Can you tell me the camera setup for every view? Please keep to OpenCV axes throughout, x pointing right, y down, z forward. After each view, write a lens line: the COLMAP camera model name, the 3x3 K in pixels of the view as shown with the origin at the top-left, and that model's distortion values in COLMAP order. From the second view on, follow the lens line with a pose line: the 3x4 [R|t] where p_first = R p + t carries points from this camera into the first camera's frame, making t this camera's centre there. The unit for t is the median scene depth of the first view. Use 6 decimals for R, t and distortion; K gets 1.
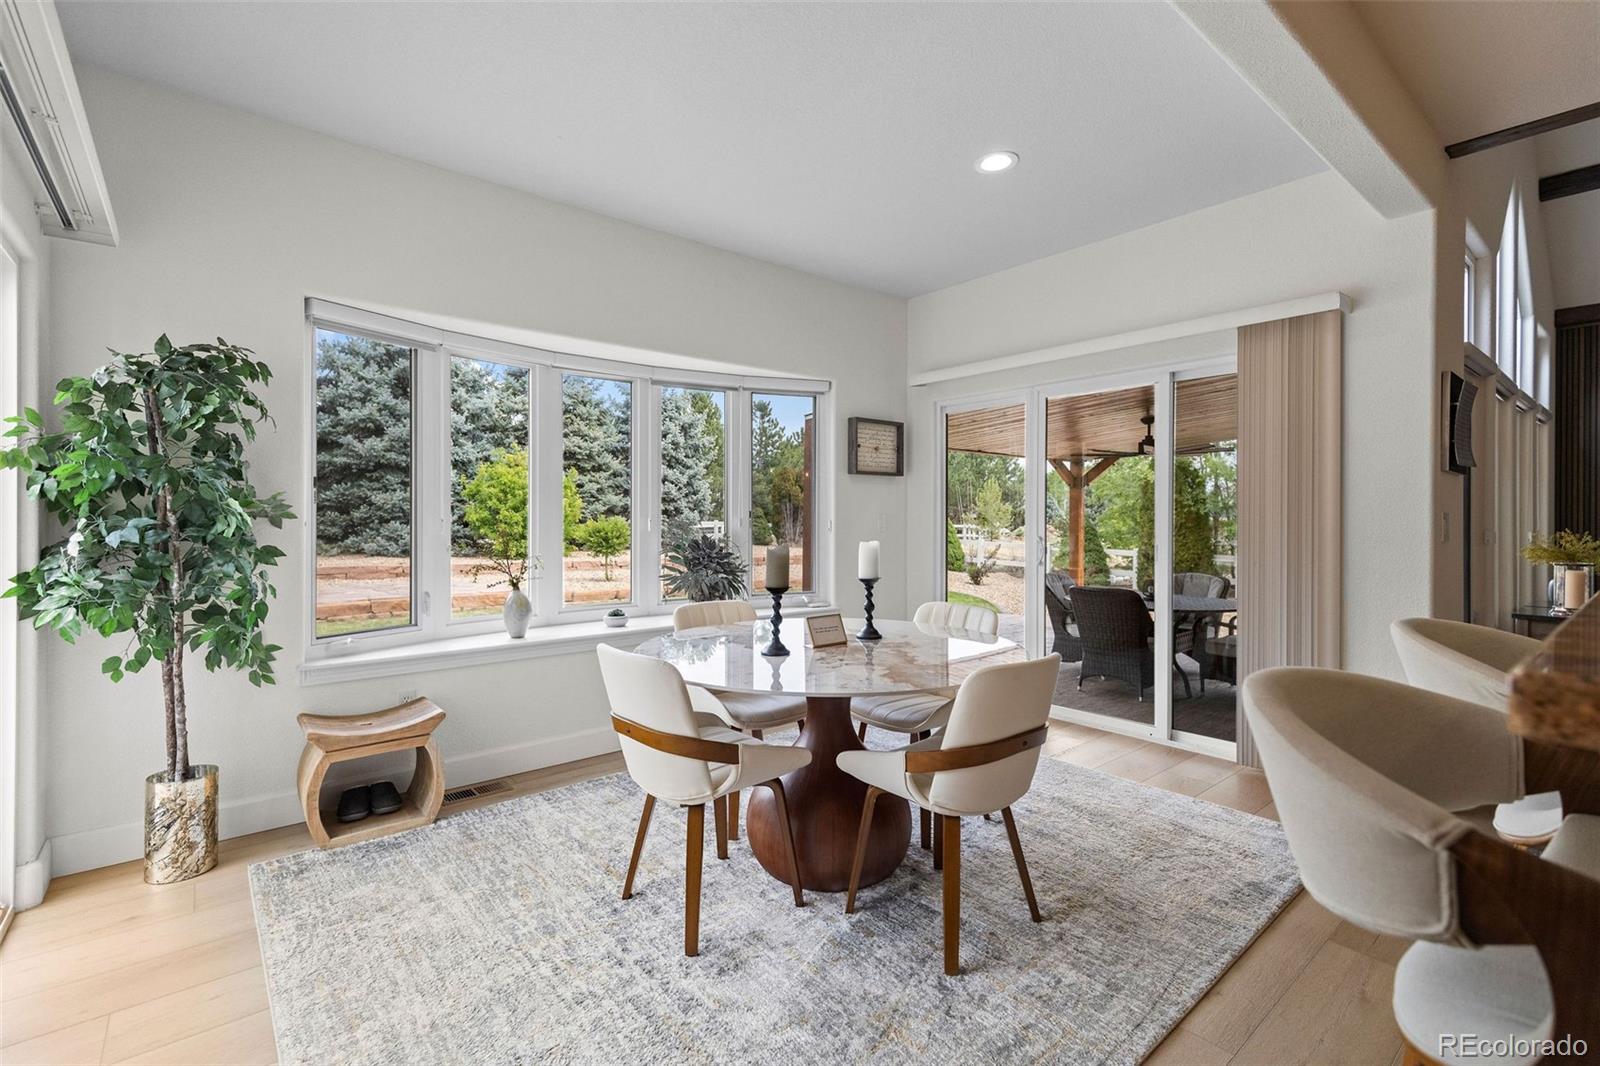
lens RADIAL K [[723.5, 0, 804.4], [0, 723.5, 518.7], [0, 0, 1]] dist [0.003949, -0.000132]
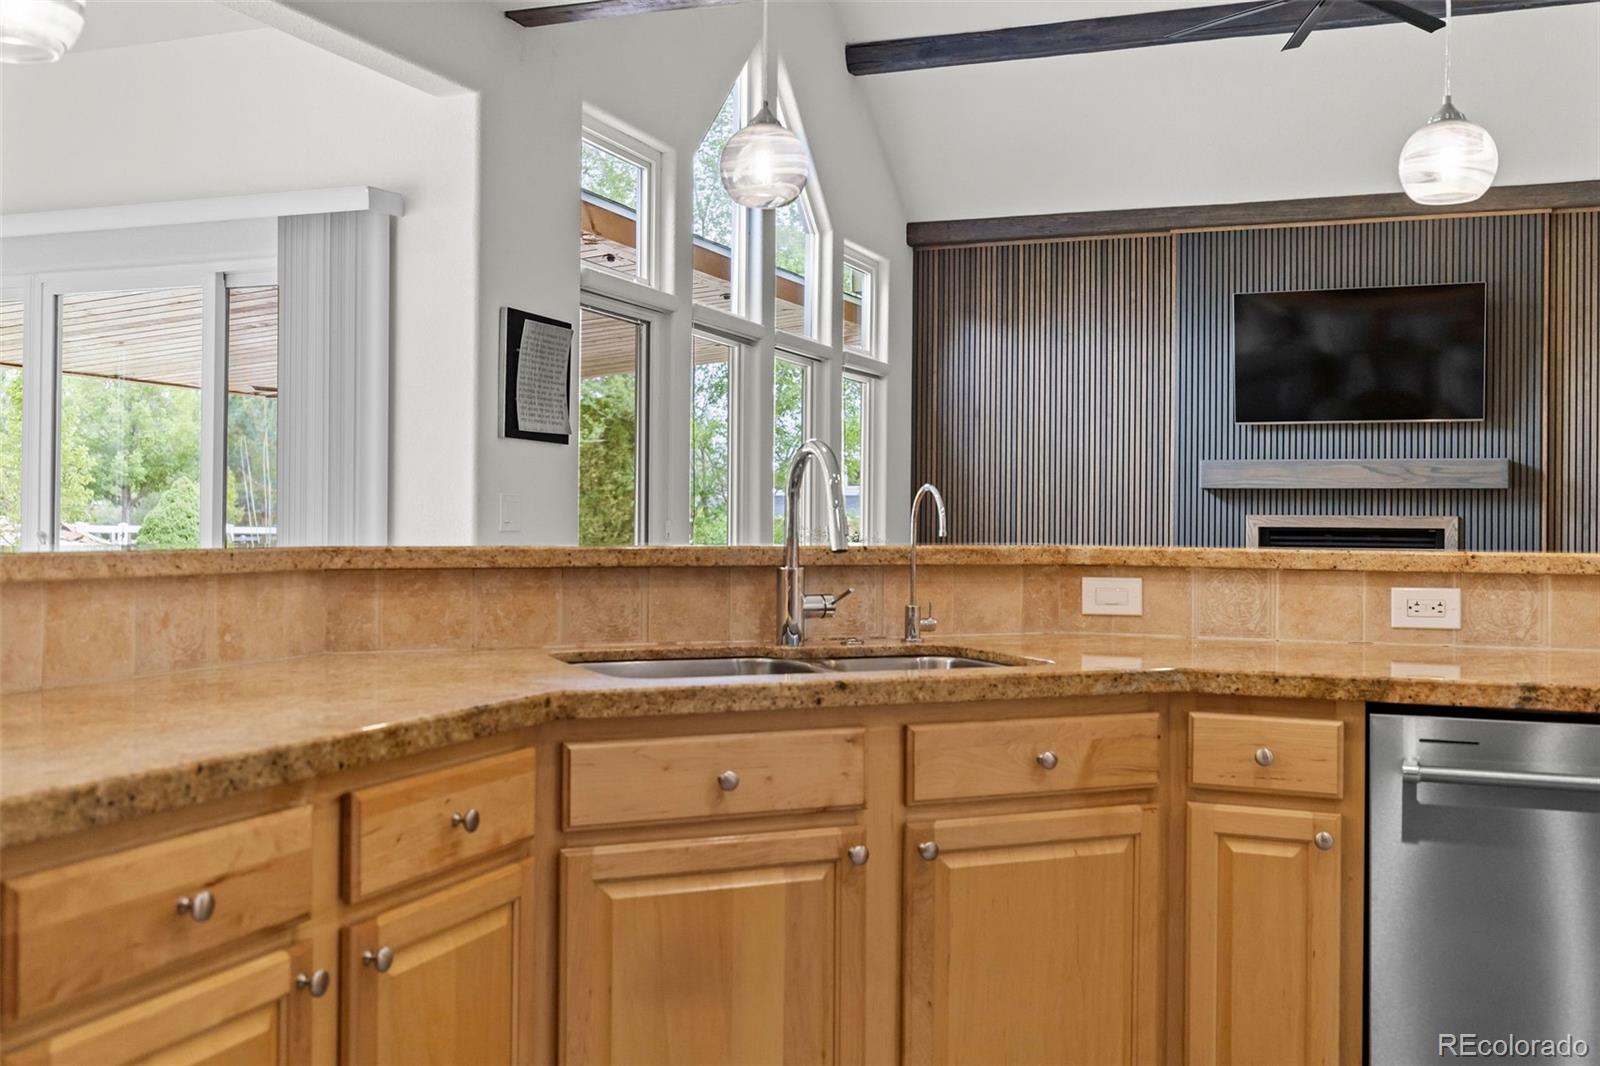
lens RADIAL K [[1542.8, 0, 837.5], [0, 1542.8, 514.6], [0, 0, 1]] dist [0.006965, 0.000000]
pose [[0.871580, 0.004988, 0.490228, 0.062485], [-0.004276, 0.999988, -0.002573, 0.002742], [-0.490235, 0.000146, 0.871590, -0.092796]]
